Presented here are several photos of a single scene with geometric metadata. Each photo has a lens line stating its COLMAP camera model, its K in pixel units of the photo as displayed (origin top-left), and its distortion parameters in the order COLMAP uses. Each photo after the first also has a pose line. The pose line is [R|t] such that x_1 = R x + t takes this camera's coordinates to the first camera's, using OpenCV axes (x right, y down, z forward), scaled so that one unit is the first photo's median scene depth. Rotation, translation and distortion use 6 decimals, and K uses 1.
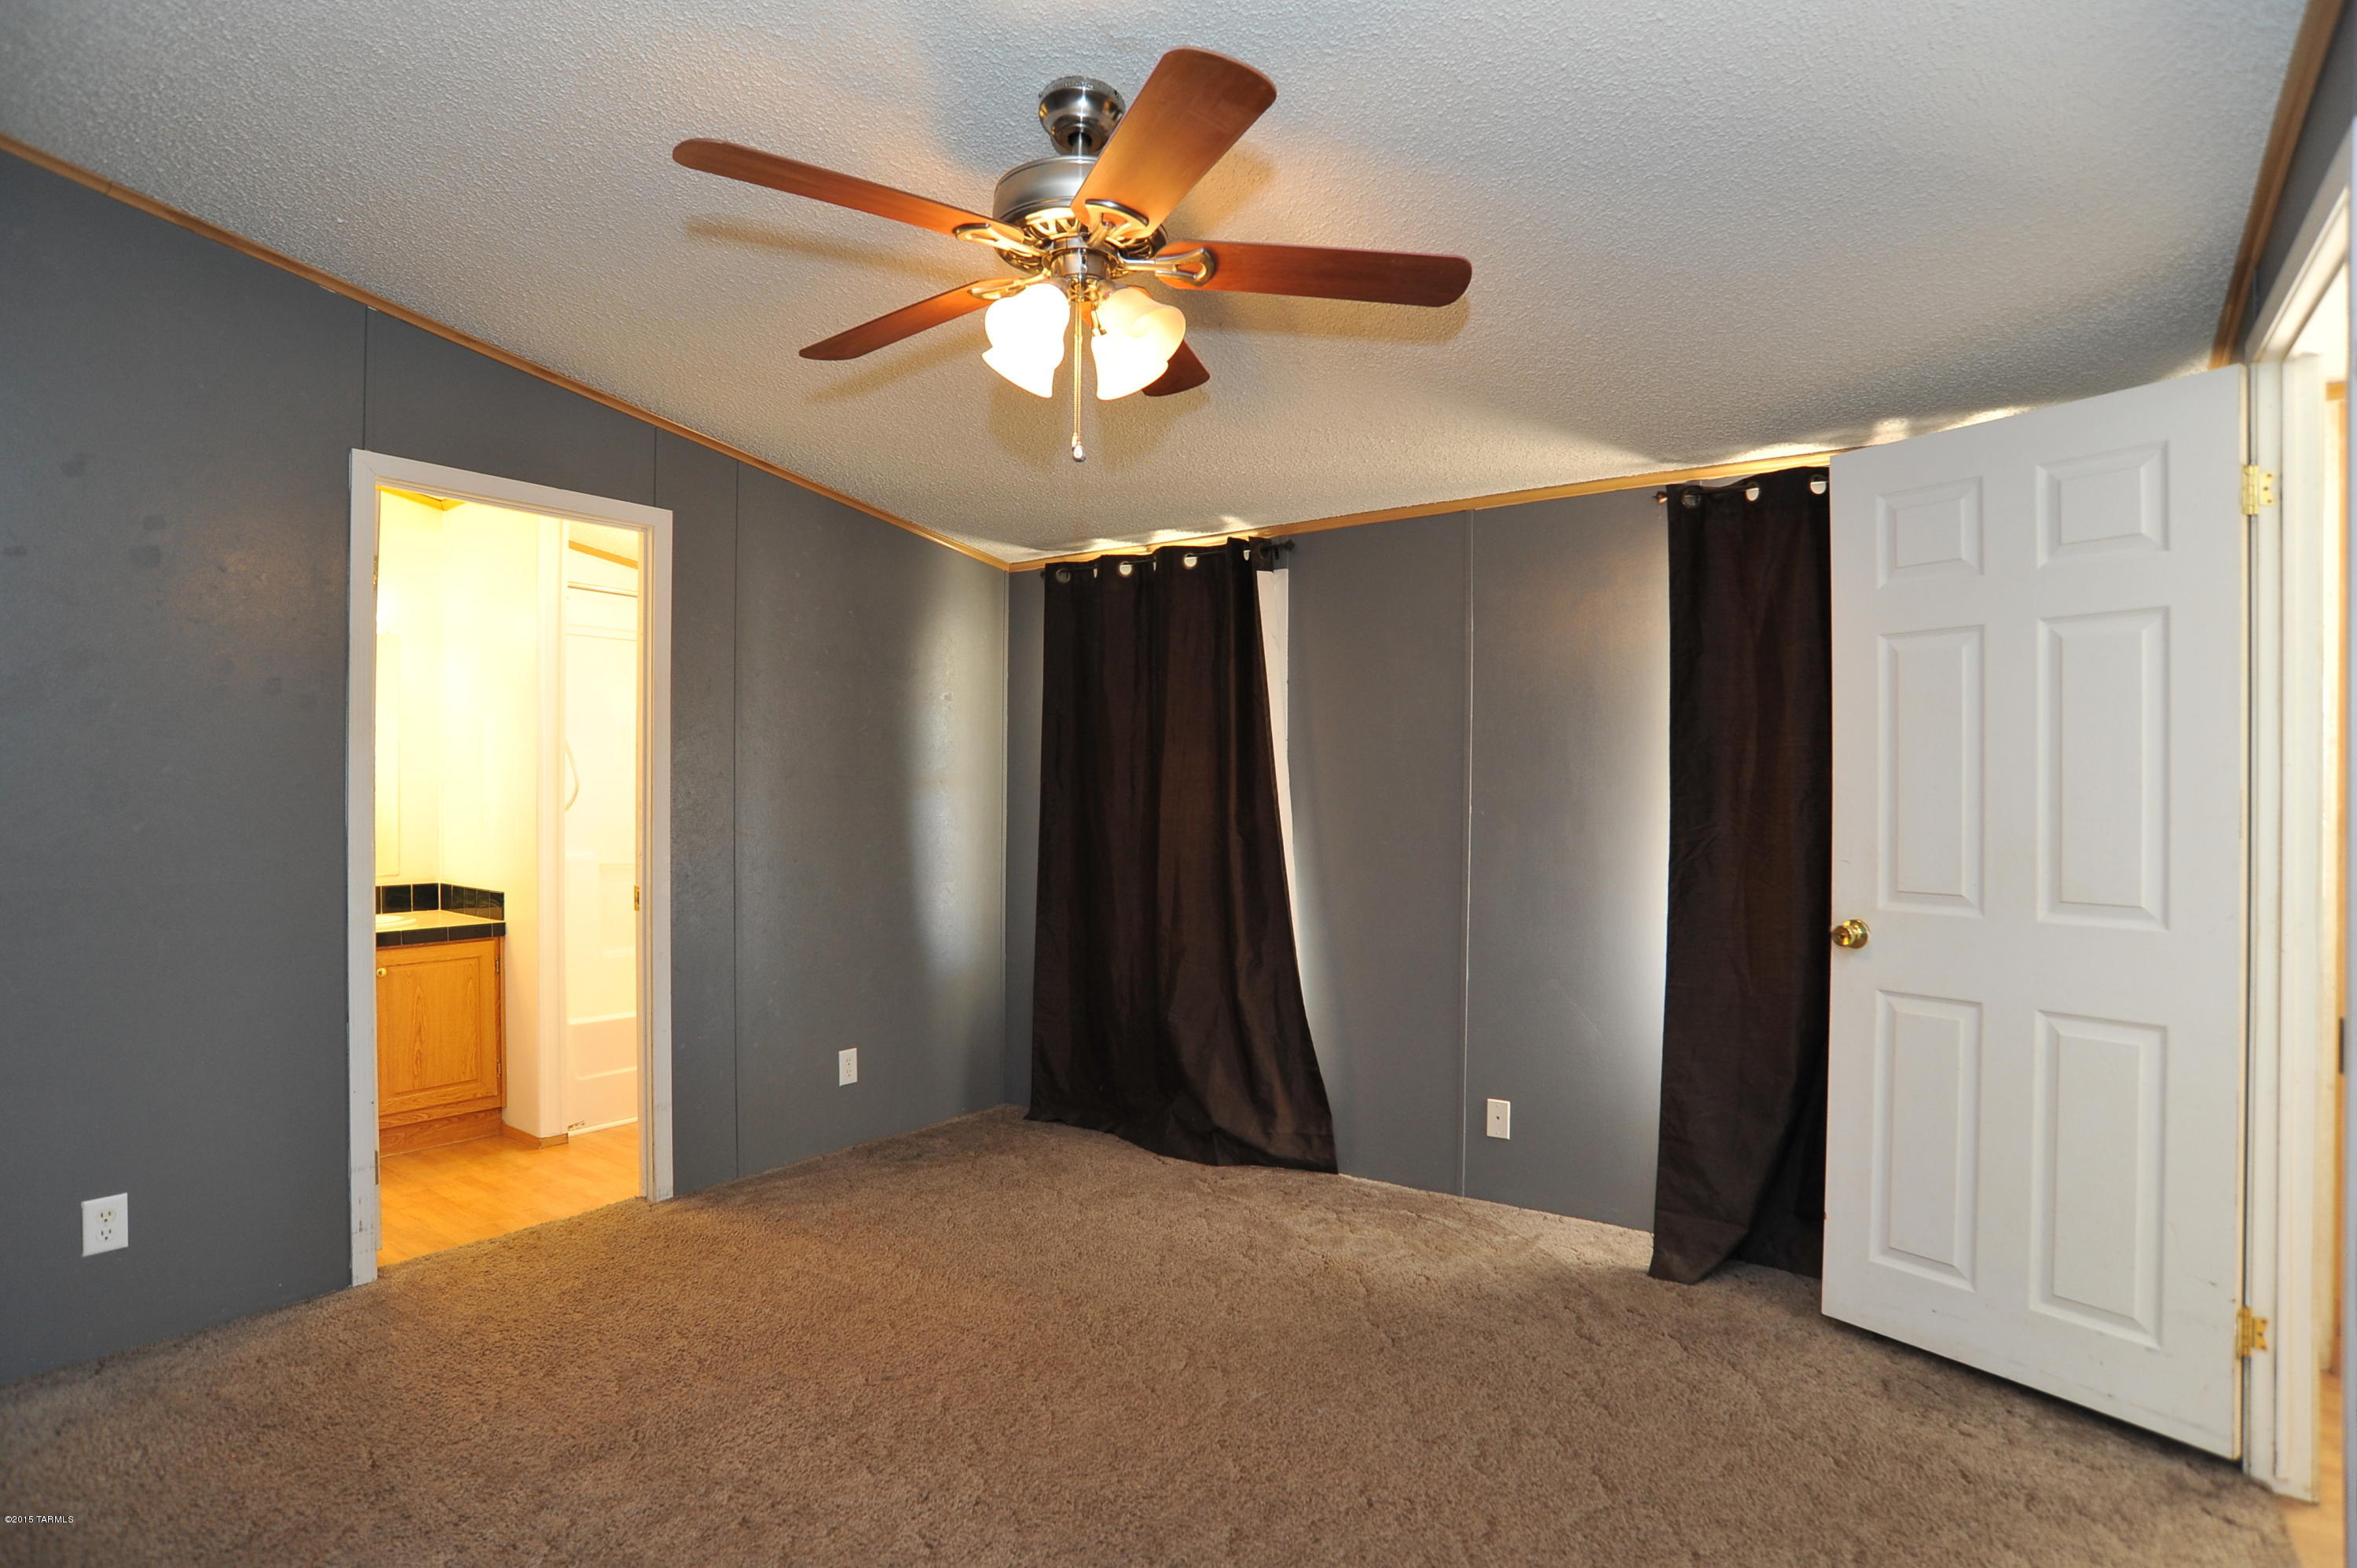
lens RADIAL K [[1191.9, 0, 1178.5], [0, 1191.9, 784.0], [0, 0, 1]] dist [-0.103313, 0.049322]
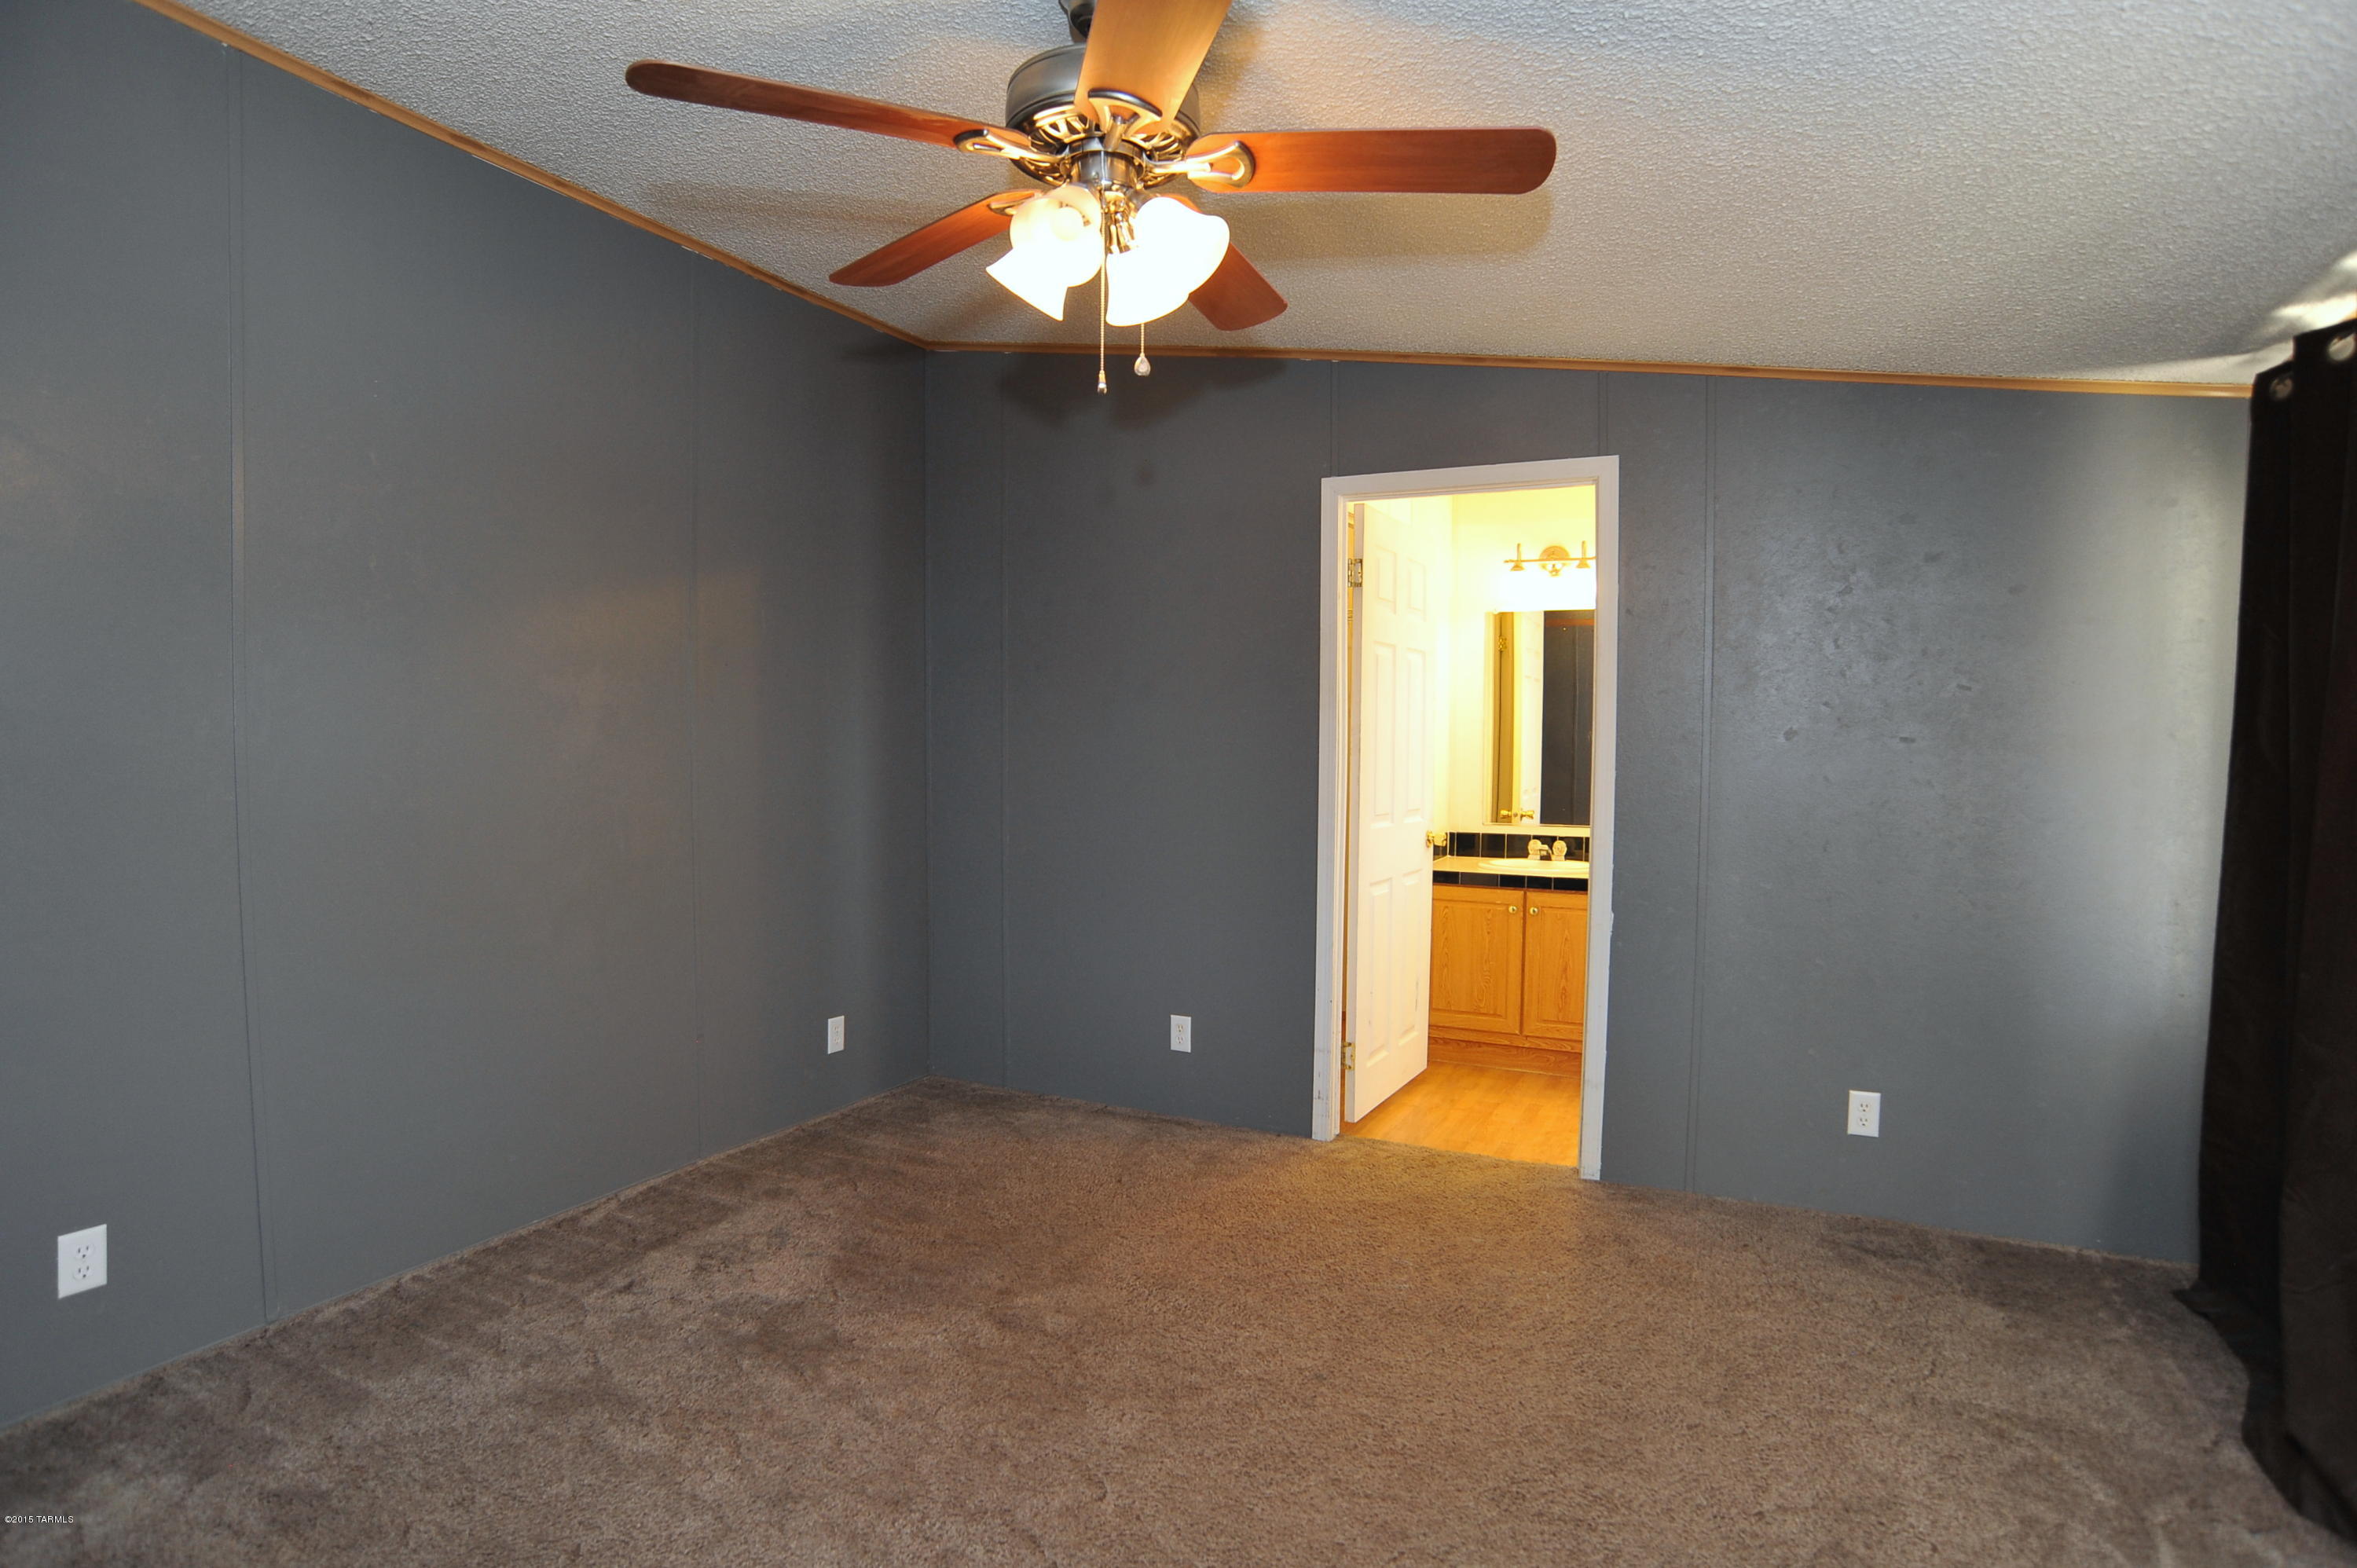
lens RADIAL K [[1191.9, 0, 1178.5], [0, 1191.9, 784.0], [0, 0, 1]] dist [-0.103313, 0.049322]
pose [[0.196719, 0.031933, -0.979940, 0.445265], [-0.004895, 0.999489, 0.031587, 0.001943], [0.980448, -0.001417, 0.196775, 0.495595]]
